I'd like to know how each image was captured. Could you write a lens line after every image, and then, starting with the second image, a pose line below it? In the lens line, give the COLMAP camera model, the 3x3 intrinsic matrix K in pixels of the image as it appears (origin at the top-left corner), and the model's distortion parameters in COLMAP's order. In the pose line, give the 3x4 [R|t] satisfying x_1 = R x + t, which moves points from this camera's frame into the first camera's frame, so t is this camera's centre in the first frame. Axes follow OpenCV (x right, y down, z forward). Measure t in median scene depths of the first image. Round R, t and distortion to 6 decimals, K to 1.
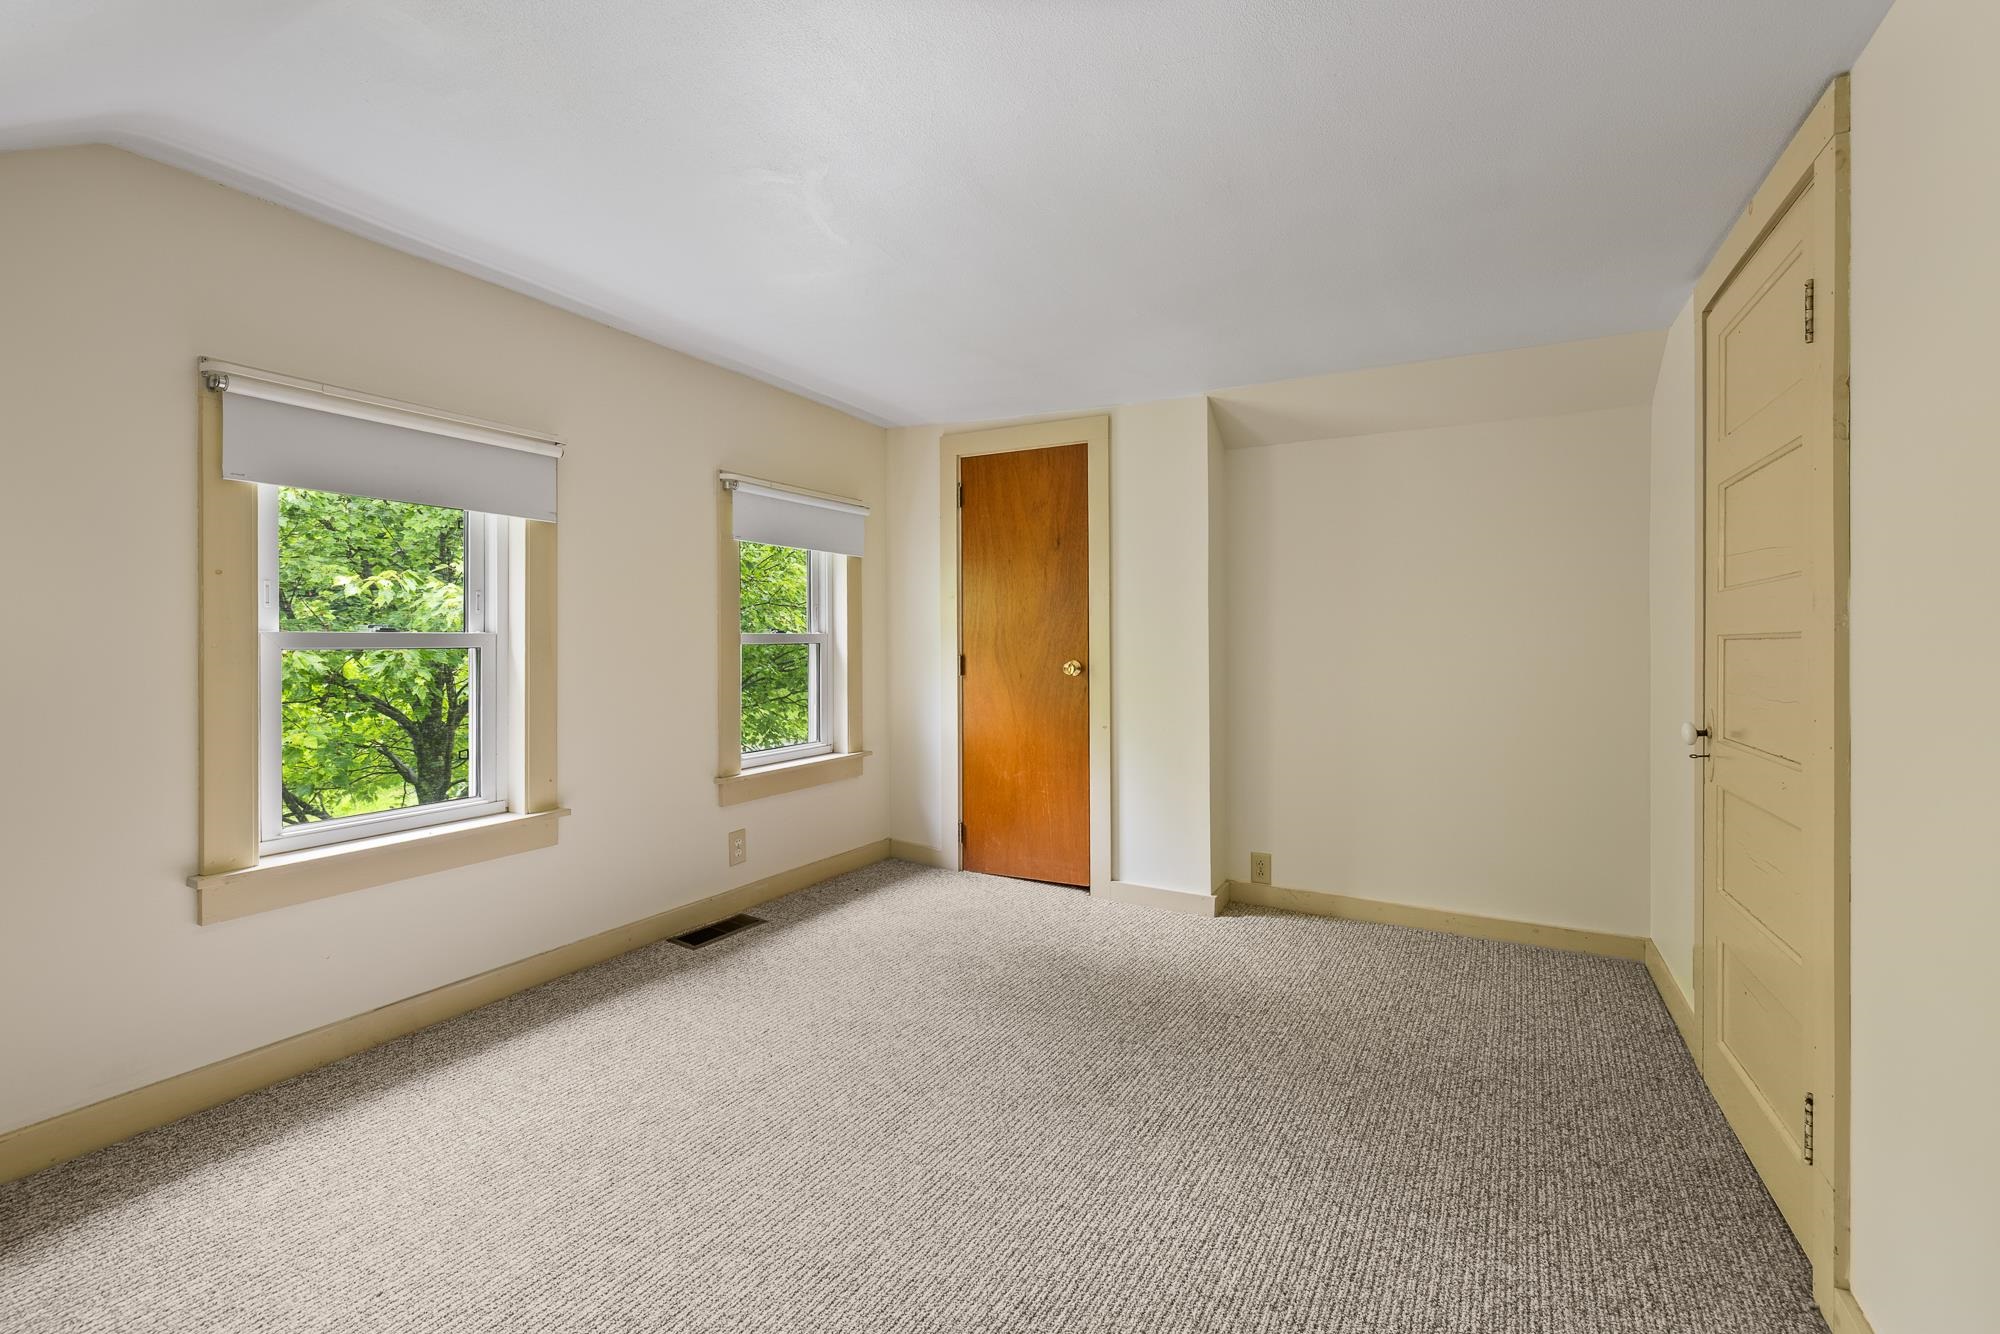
lens RADIAL K [[875.9, 0, 1000.3], [0, 875.9, 632.1], [0, 0, 1]] dist [-0.000219, -0.000012]
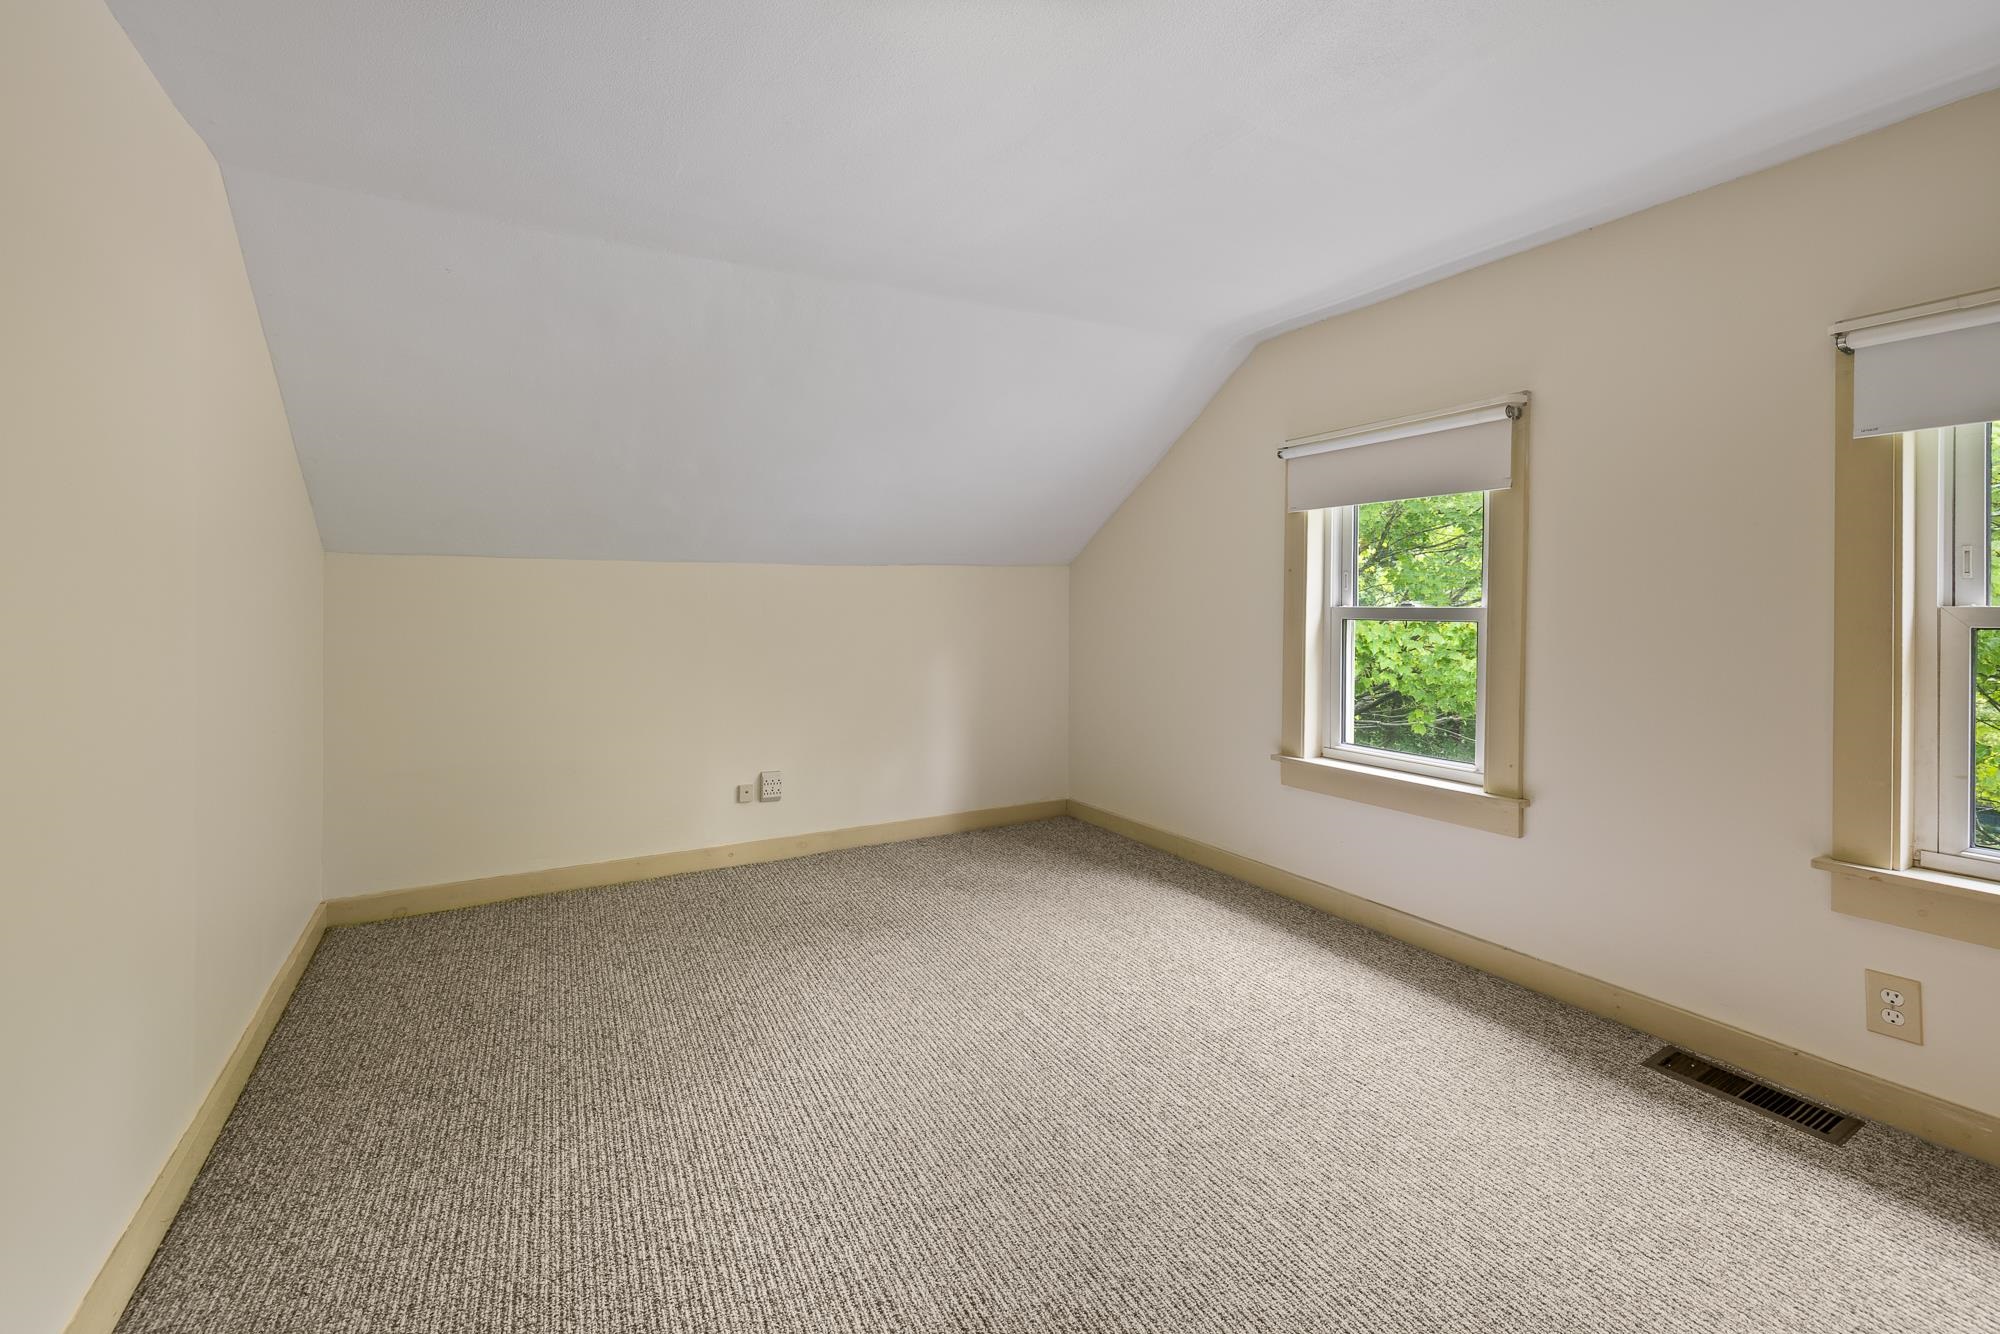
lens RADIAL K [[860.1, 0, 1000.2], [0, 860.1, 603.6], [0, 0, 1]] dist [-0.000800, 0.000029]
pose [[-0.529431, -0.009819, -0.848296, 0.557313], [-0.004089, 0.999951, -0.009022, 0.007895], [0.848343, -0.001308, -0.529445, 1.041501]]
